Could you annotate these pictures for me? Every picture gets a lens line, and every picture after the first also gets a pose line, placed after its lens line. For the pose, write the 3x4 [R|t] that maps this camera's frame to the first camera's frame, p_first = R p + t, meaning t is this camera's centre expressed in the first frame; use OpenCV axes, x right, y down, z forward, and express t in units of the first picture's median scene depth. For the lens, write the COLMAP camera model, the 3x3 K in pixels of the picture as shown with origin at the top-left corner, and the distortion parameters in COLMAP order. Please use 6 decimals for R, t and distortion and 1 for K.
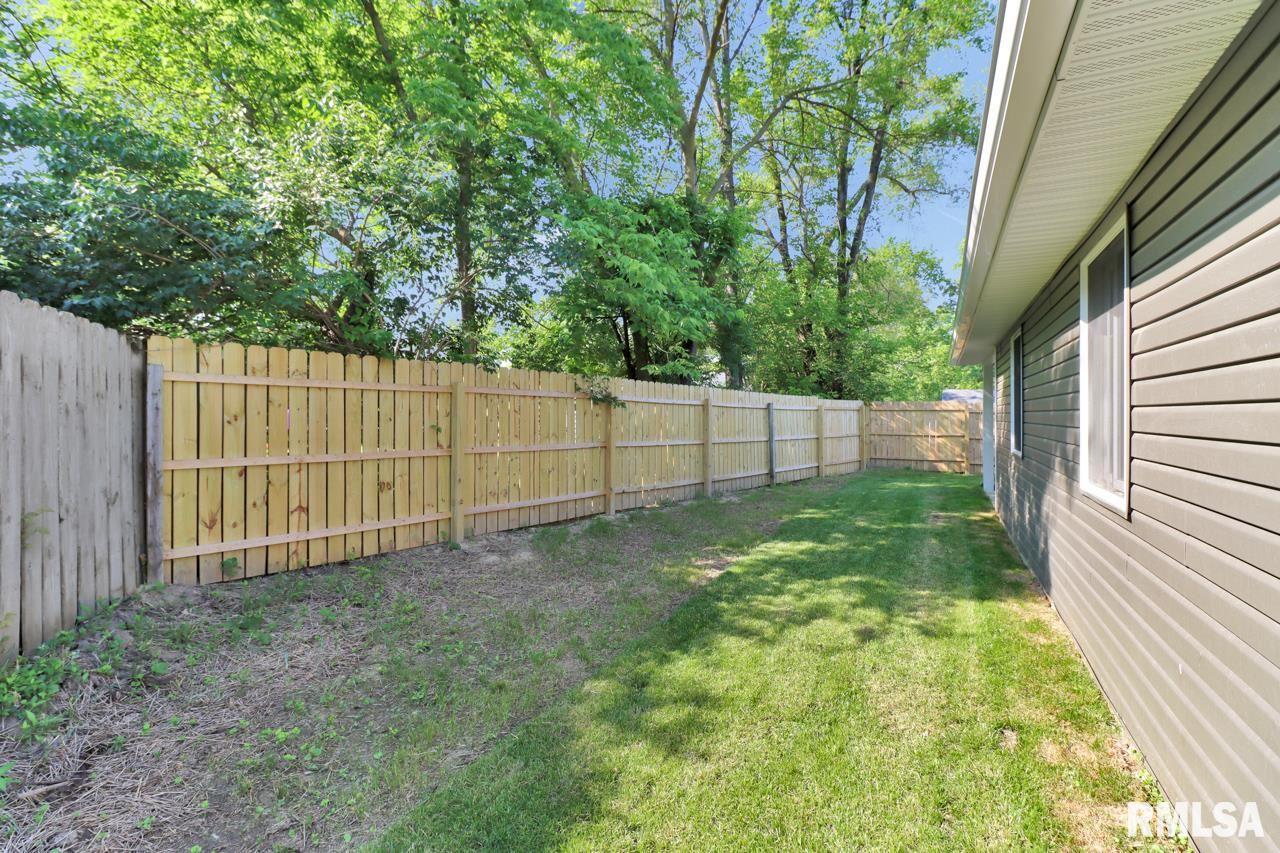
lens RADIAL K [[582.9, 0, 640.5], [0, 582.9, 419.6], [0, 0, 1]] dist [-0.000981, -0.000339]
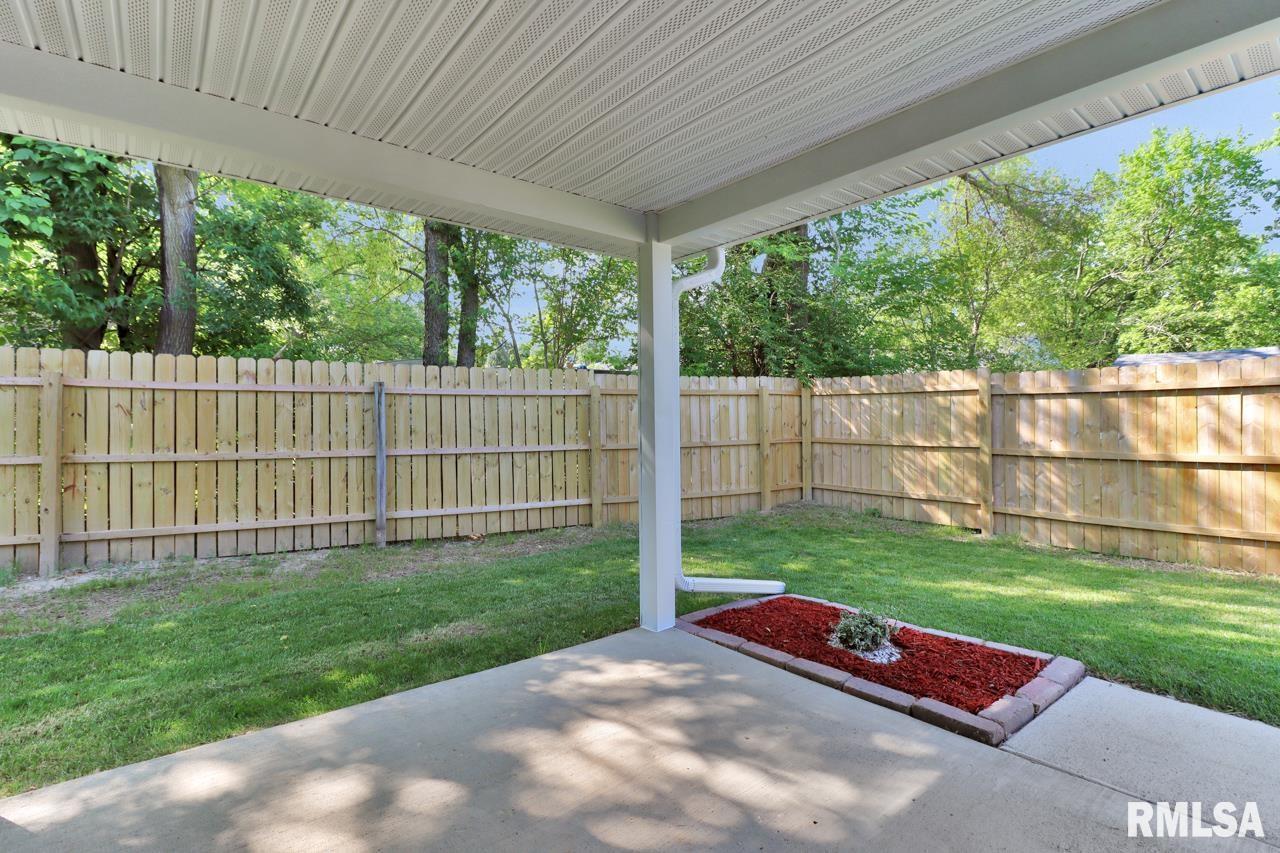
lens RADIAL K [[582.9, 0, 640.5], [0, 582.9, 419.6], [0, 0, 1]] dist [-0.000981, -0.000339]
pose [[0.907701, 0.002906, -0.419607, 0.486226], [0.001647, 0.999944, 0.010488, -0.000332], [0.419614, -0.010211, 0.907645, 0.469017]]
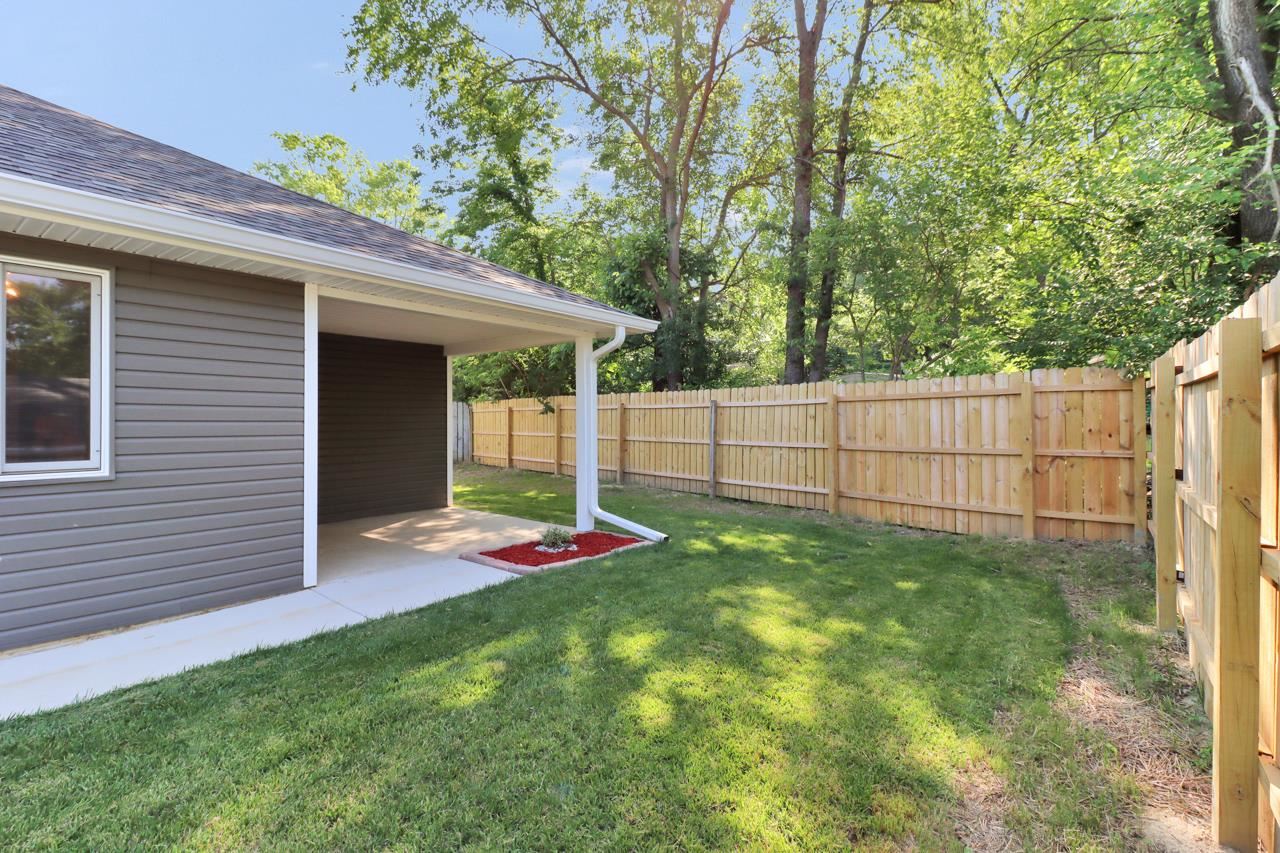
lens RADIAL K [[582.9, 0, 640.5], [0, 582.9, 419.6], [0, 0, 1]] dist [-0.000981, -0.000339]
pose [[-0.201571, -0.001283, -0.979473, 0.811361], [0.003585, 0.999991, -0.002048, 0.001362], [0.979467, -0.003924, -0.201565, 0.786708]]
